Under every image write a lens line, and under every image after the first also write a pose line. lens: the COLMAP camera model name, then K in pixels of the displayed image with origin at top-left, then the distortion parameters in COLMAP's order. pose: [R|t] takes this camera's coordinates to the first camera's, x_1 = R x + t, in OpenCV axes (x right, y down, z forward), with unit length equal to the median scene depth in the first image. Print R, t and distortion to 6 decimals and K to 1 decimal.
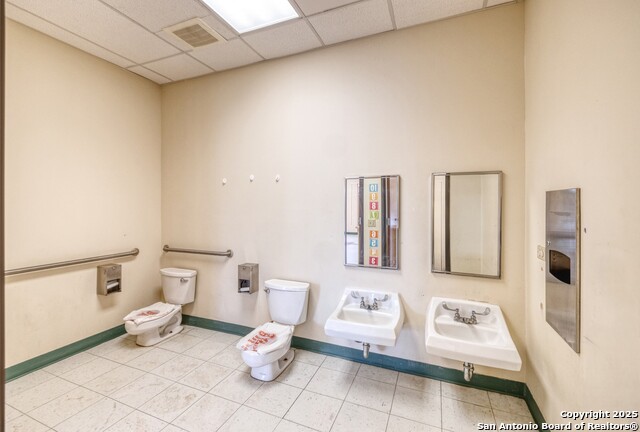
lens RADIAL K [[288.0, 0, 319.8], [0, 288.0, 210.8], [0, 0, 1]] dist [0.017773, -0.000286]
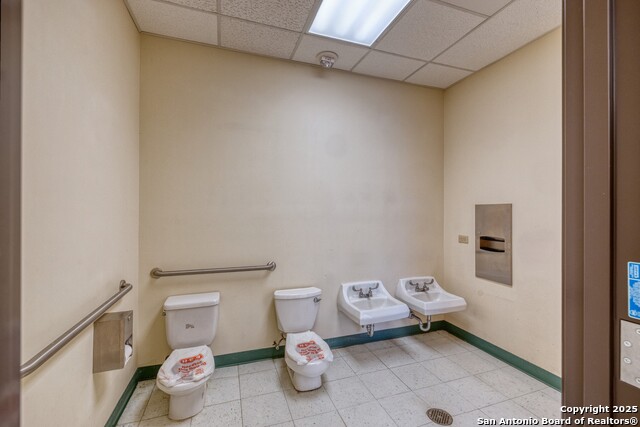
lens RADIAL K [[268.2, 0, 317.7], [0, 268.2, 213.8], [0, 0, 1]] dist [-0.011395, 0.001410]
pose [[0.748465, -0.002019, 0.663172, -0.950019], [0.004700, 0.999986, -0.002260, -0.014860], [-0.663158, 0.004809, 0.748464, 0.373694]]
